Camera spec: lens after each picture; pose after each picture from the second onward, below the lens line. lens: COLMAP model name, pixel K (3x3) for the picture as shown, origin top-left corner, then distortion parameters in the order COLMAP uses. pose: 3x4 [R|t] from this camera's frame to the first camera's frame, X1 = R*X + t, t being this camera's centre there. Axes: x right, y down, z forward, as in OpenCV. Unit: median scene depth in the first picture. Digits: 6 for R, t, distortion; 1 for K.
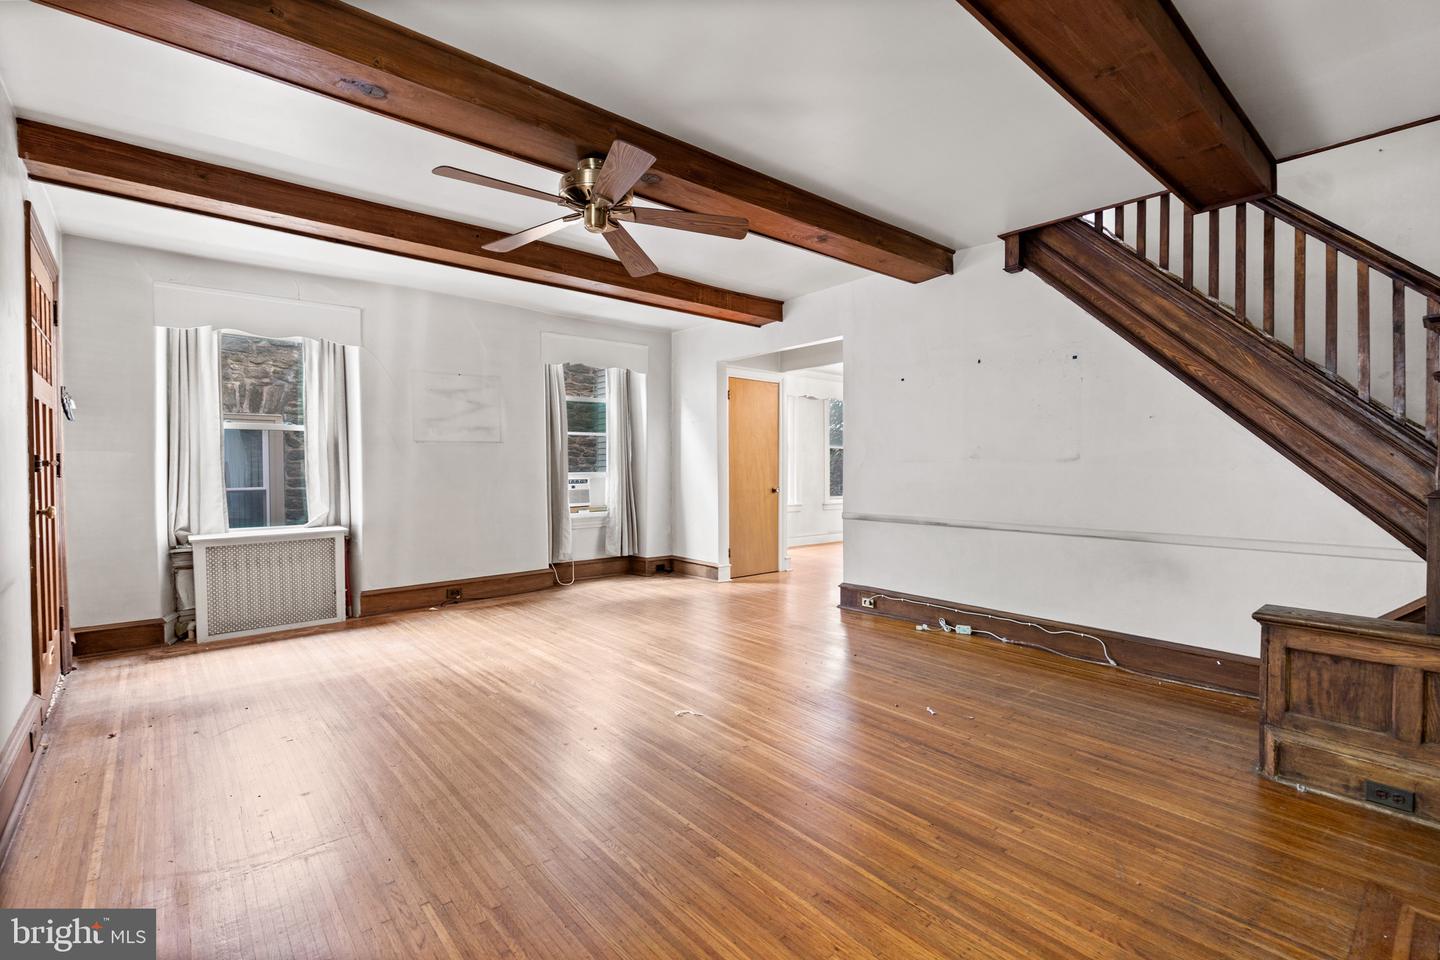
lens RADIAL K [[648.3, 0, 720.9], [0, 648.3, 480.8], [0, 0, 1]] dist [0.006735, -0.000013]
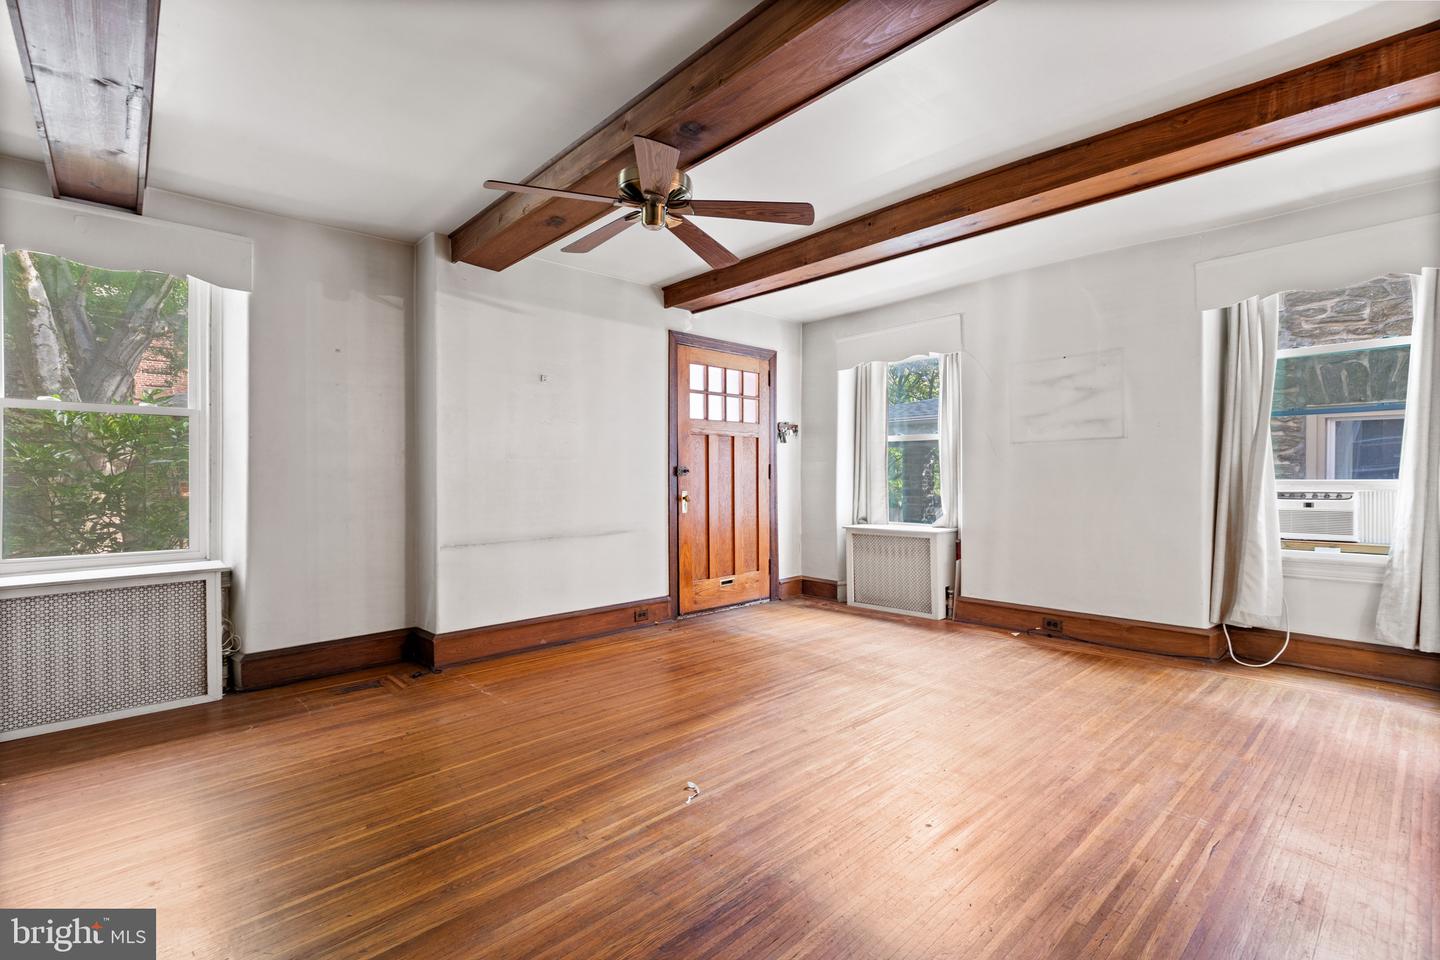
lens RADIAL K [[648.3, 0, 724.3], [0, 648.3, 476.7], [0, 0, 1]] dist [0.006735, -0.000013]
pose [[0.031953, 0.008411, -0.999454, 0.472042], [-0.015951, 0.999842, 0.007904, -0.016925], [0.999362, 0.015690, 0.032082, 0.658561]]
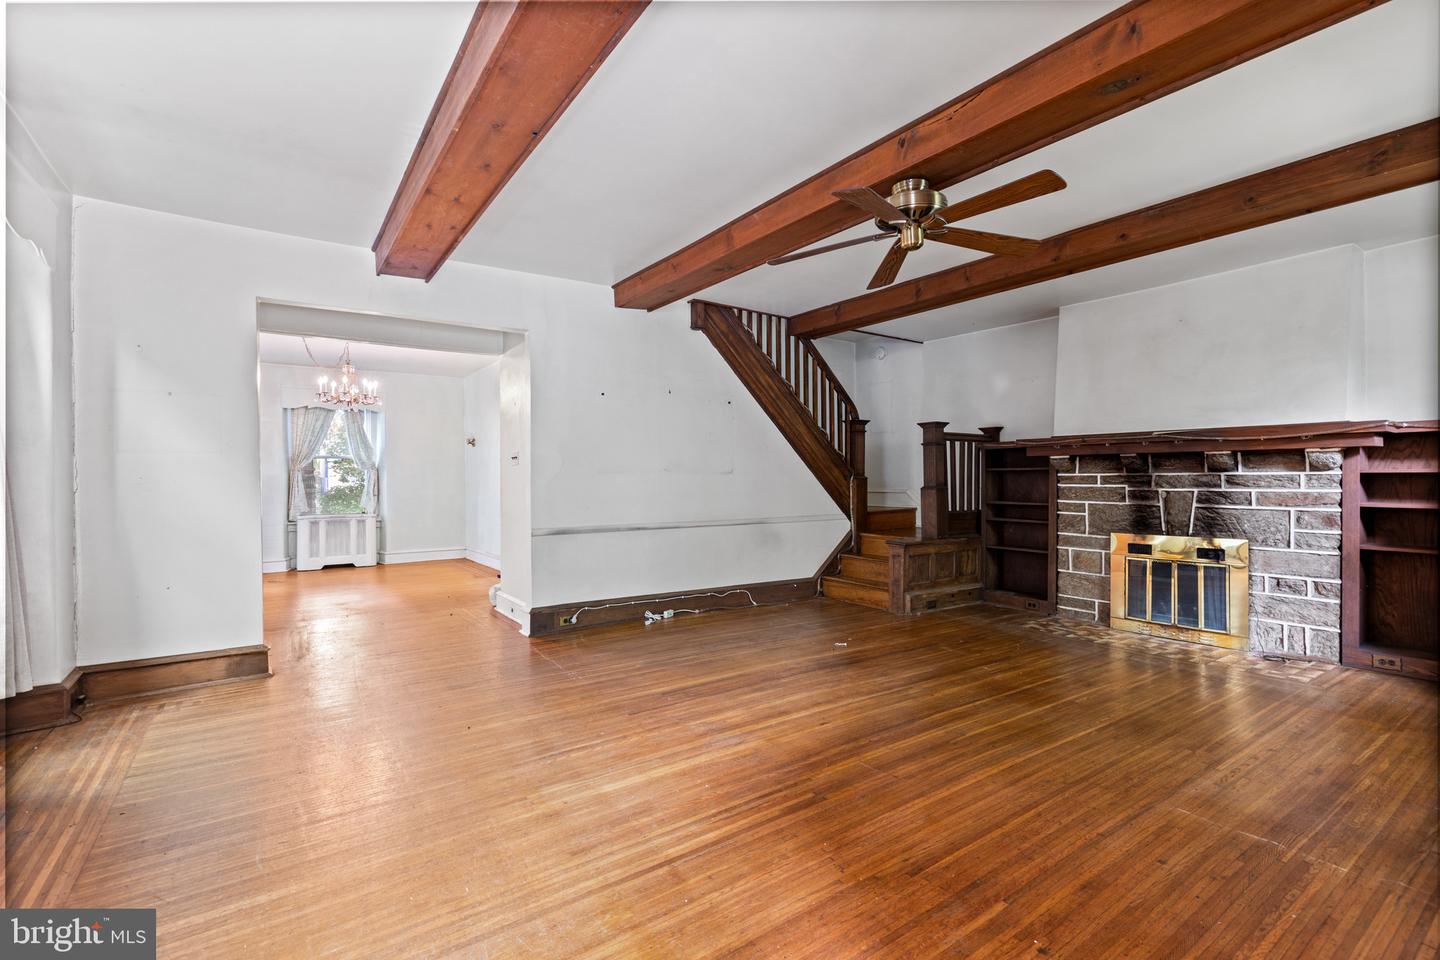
lens RADIAL K [[648.3, 0, 731.1], [0, 648.3, 480.3], [0, 0, 1]] dist [0.006735, -0.000013]
pose [[0.095653, -0.004076, 0.995406, -0.763278], [0.023802, 0.999715, 0.001806, -0.015352], [-0.995130, 0.023520, 0.095723, 0.728224]]
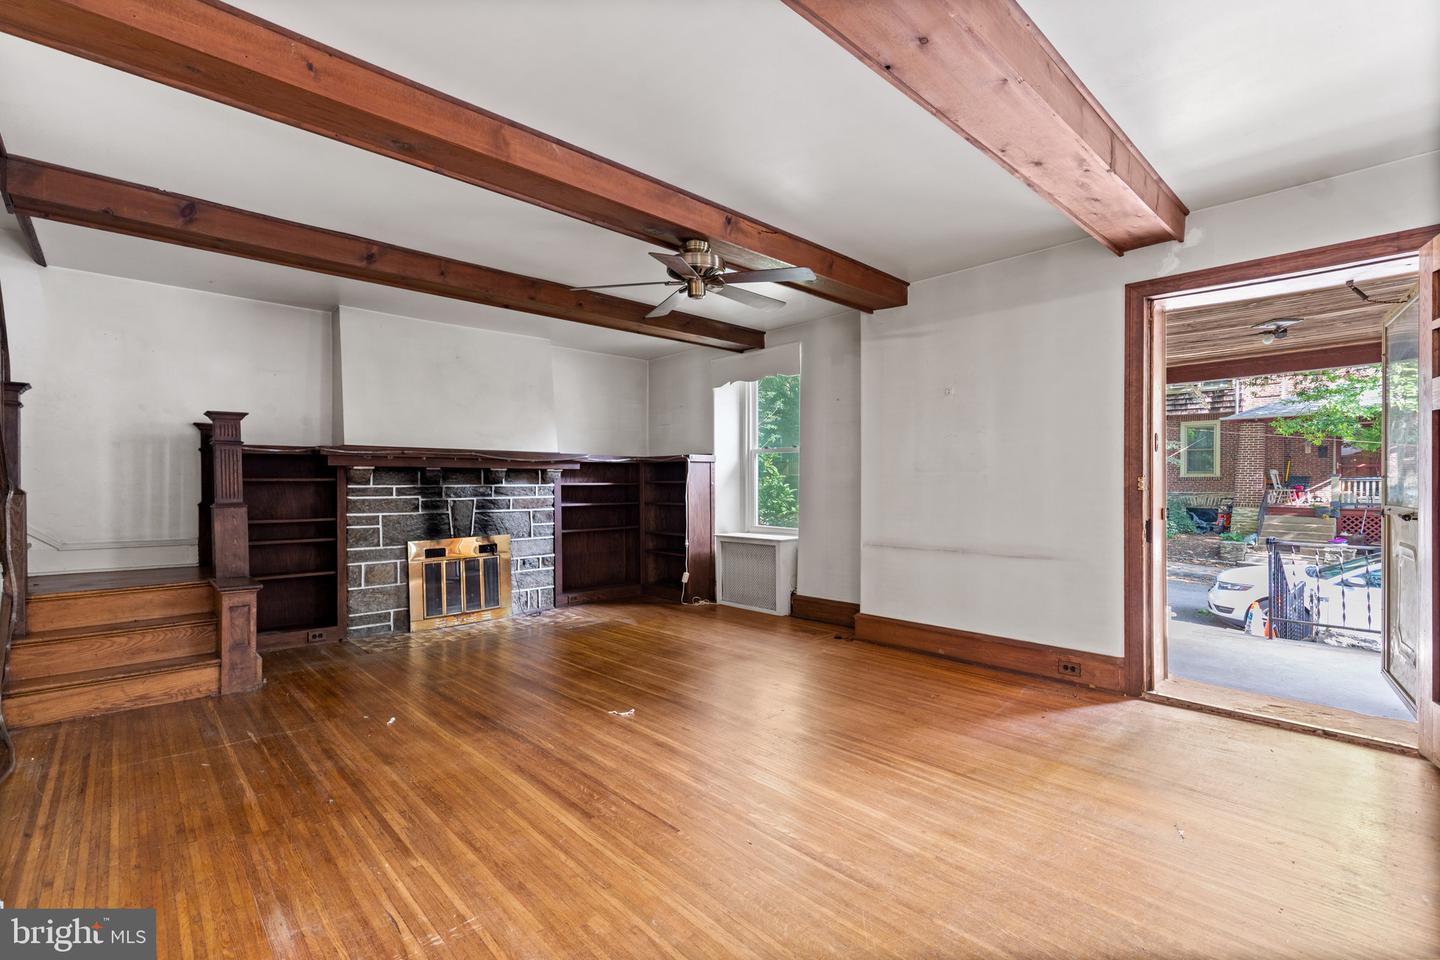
lens RADIAL K [[648.3, 0, 719.3], [0, 648.3, 484.4], [0, 0, 1]] dist [0.006735, -0.000013]
pose [[-0.999379, 0.004531, -0.034958, -0.116022], [0.003791, 0.999768, 0.021211, -0.033838], [0.035046, 0.021065, -0.999164, 1.370318]]
